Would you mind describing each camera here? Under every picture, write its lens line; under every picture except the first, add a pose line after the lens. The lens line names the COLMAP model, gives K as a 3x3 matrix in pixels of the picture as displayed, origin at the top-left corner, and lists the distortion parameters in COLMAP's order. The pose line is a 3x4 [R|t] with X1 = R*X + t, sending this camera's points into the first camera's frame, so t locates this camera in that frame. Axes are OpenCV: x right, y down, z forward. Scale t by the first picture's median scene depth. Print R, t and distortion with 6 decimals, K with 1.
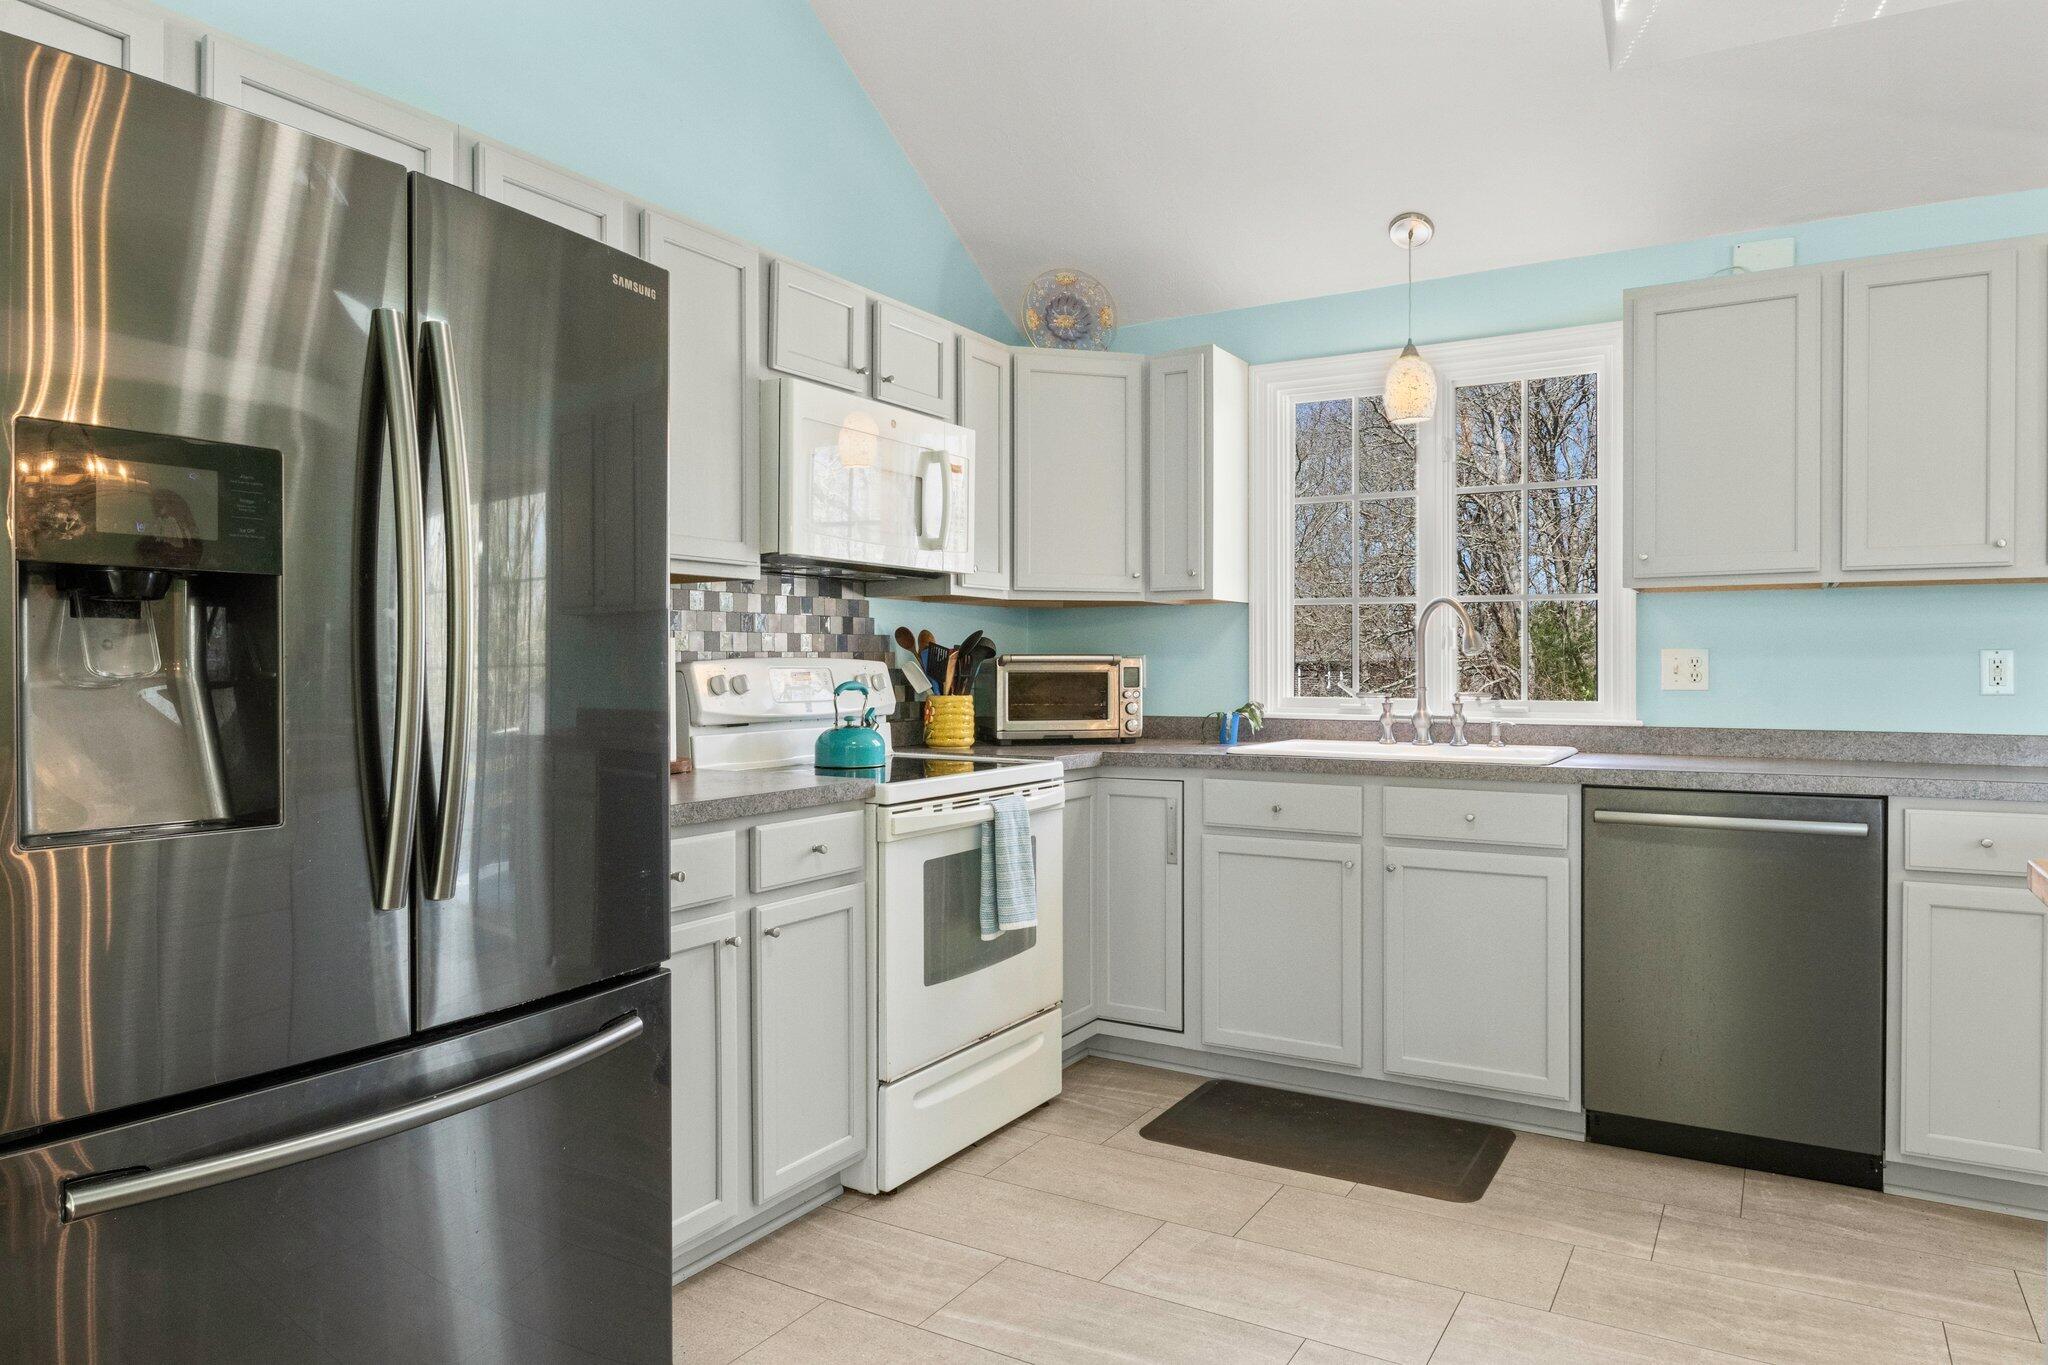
lens RADIAL K [[1287.3, 0, 1028.5], [0, 1287.3, 689.5], [0, 0, 1]] dist [-0.001353, -0.000608]
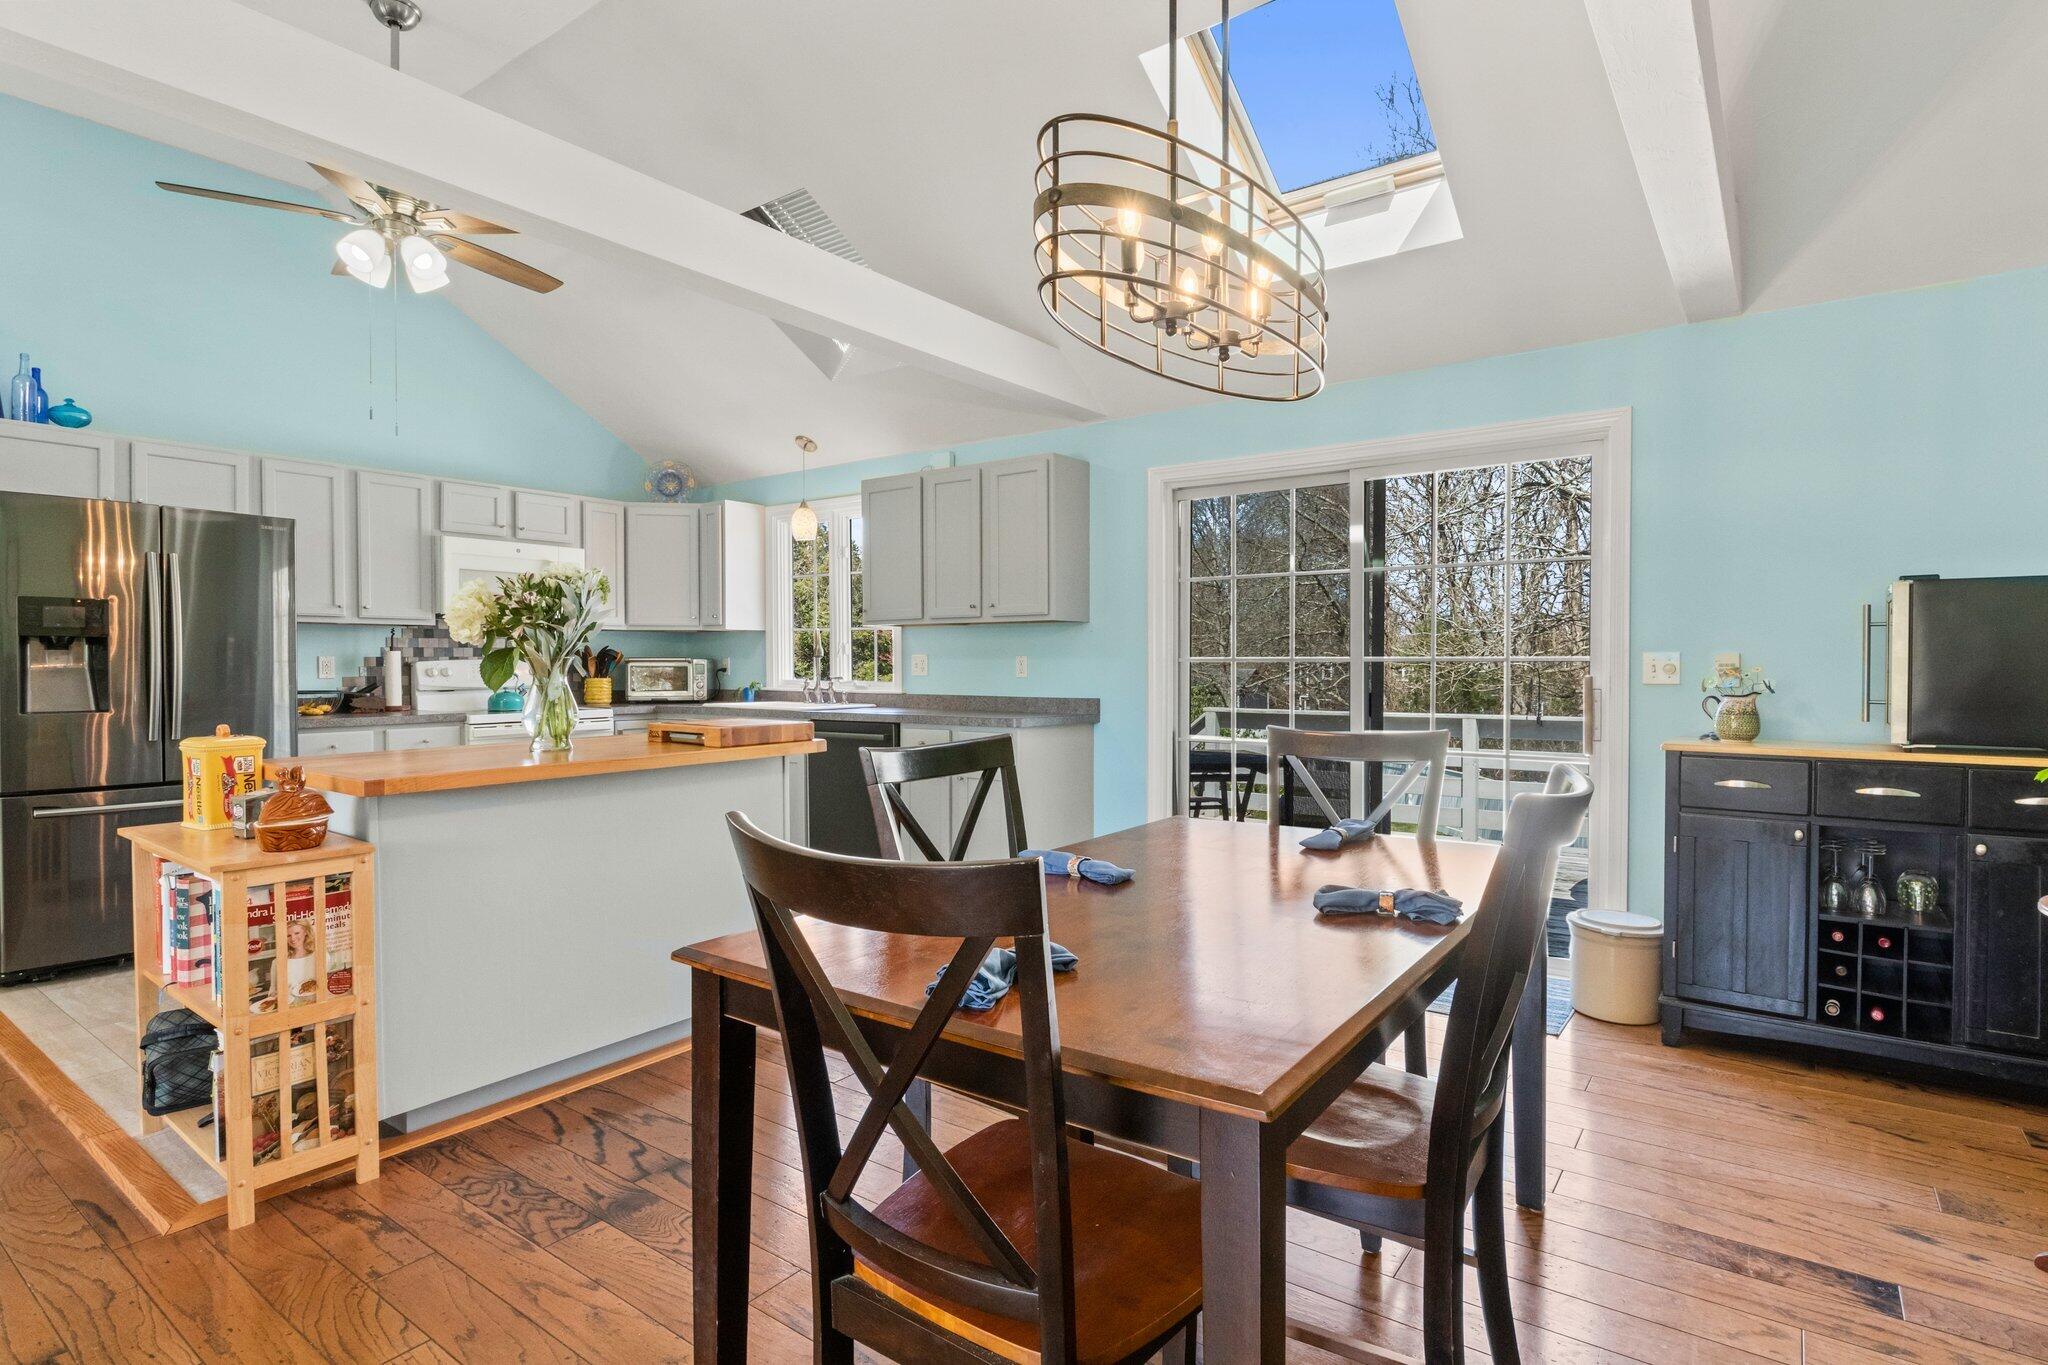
lens RADIAL K [[1048.0, 0, 1039.4], [0, 1048.0, 674.9], [0, 0, 1]] dist [-0.000591, 0.000747]
pose [[0.995470, 0.001201, -0.095072, 0.875496], [-0.001782, 0.999980, -0.006024, 0.008988], [0.095063, 0.006167, 0.995452, -0.621348]]
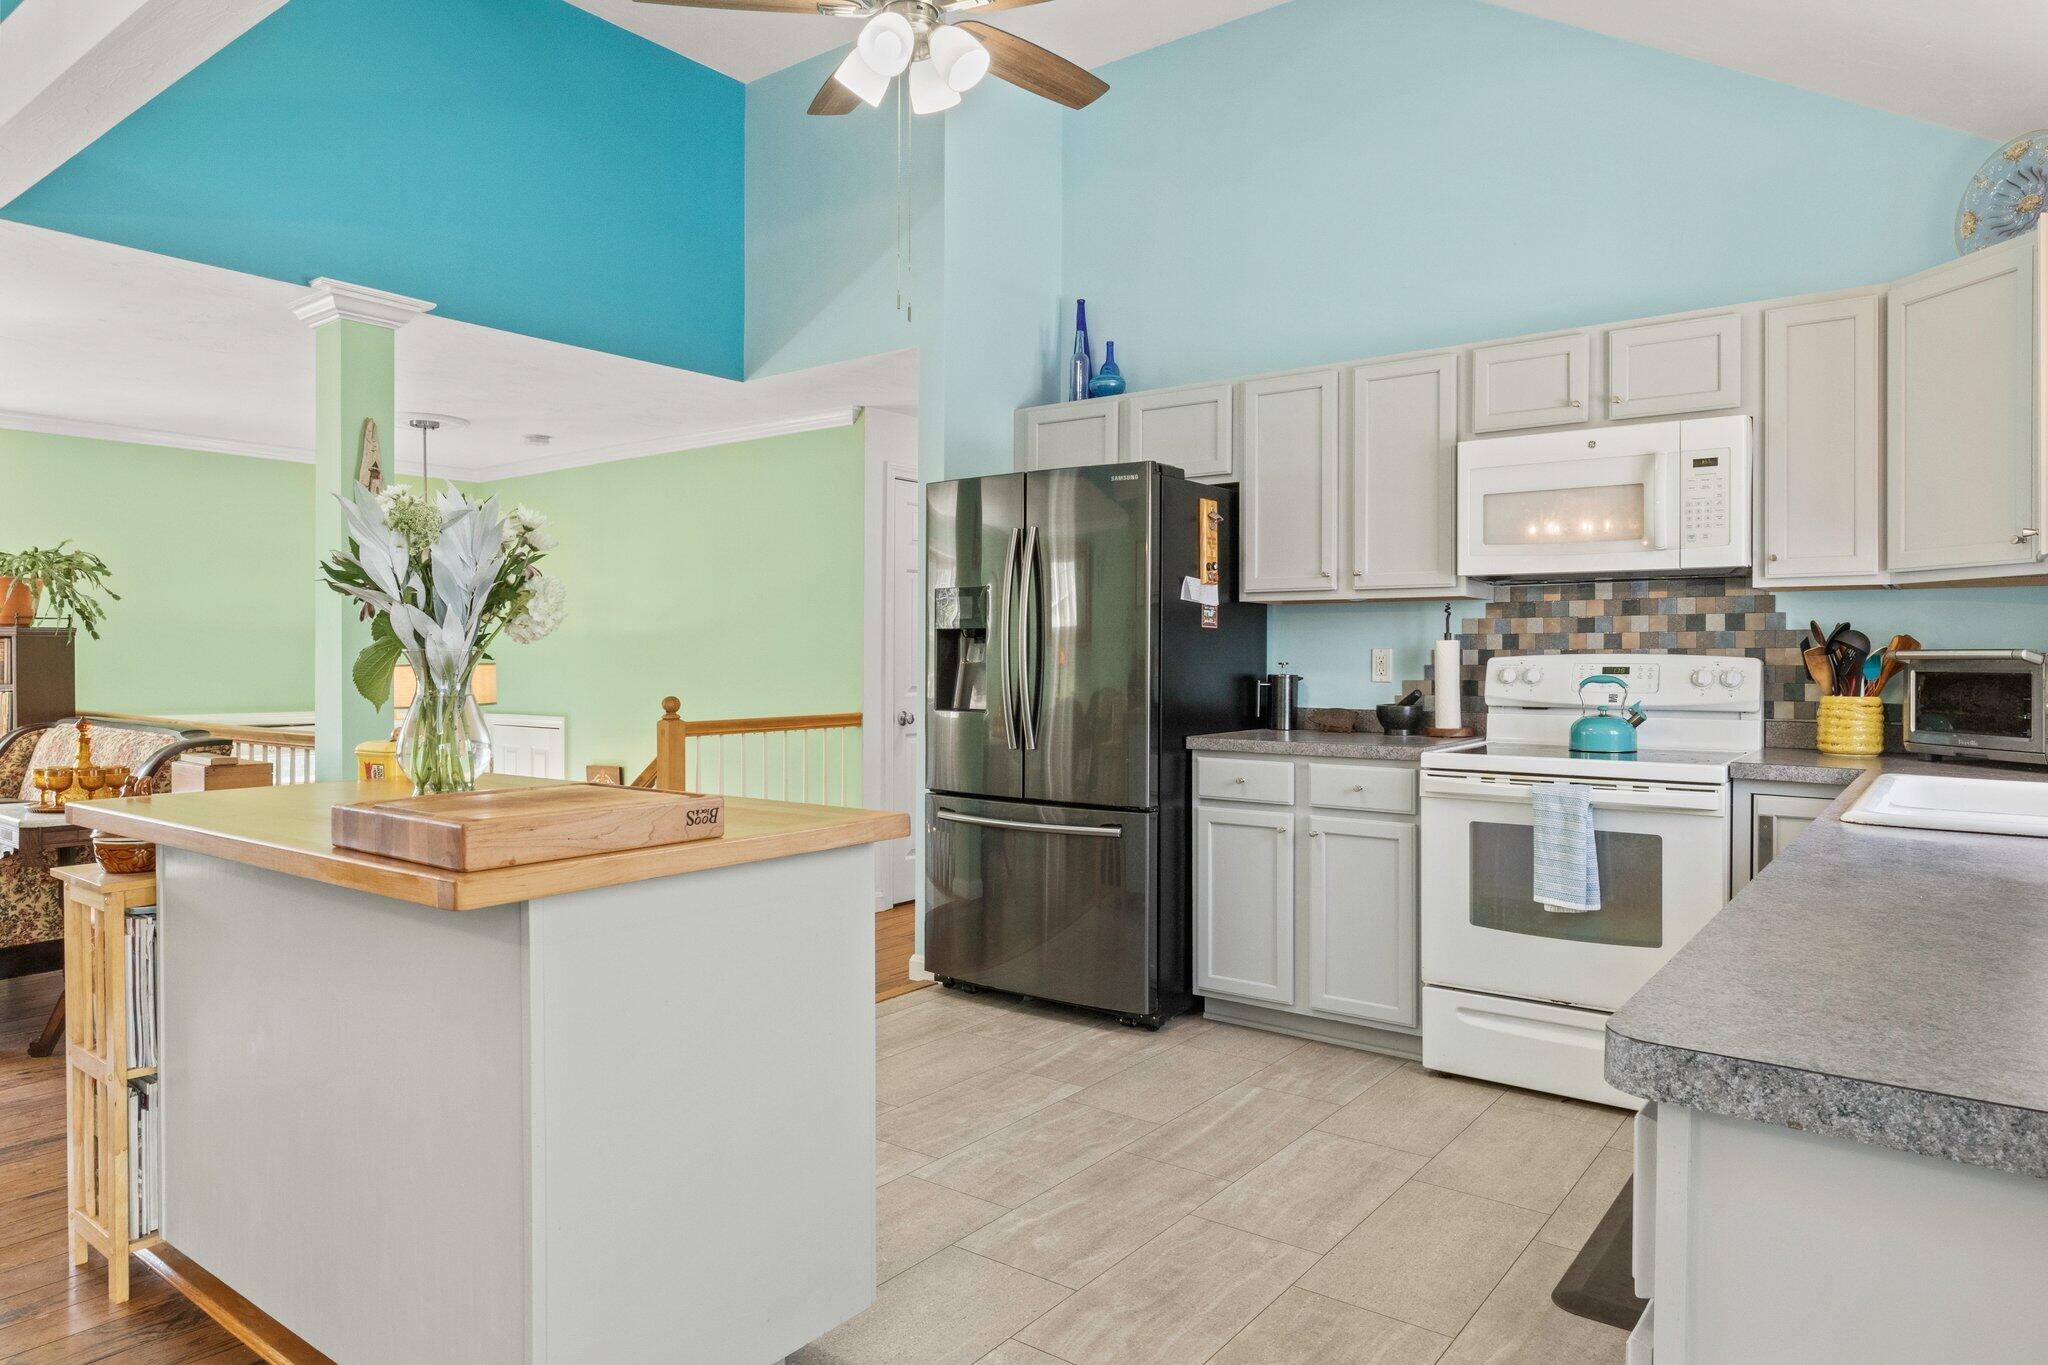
lens RADIAL K [[1287.3, 0, 1036.1], [0, 1287.3, 668.5], [0, 0, 1]] dist [-0.001353, -0.000608]
pose [[-0.123387, 0.009390, -0.992314, 0.999780], [-0.021282, 0.999700, 0.012106, -0.014978], [0.992130, 0.022612, -0.123150, 0.625786]]
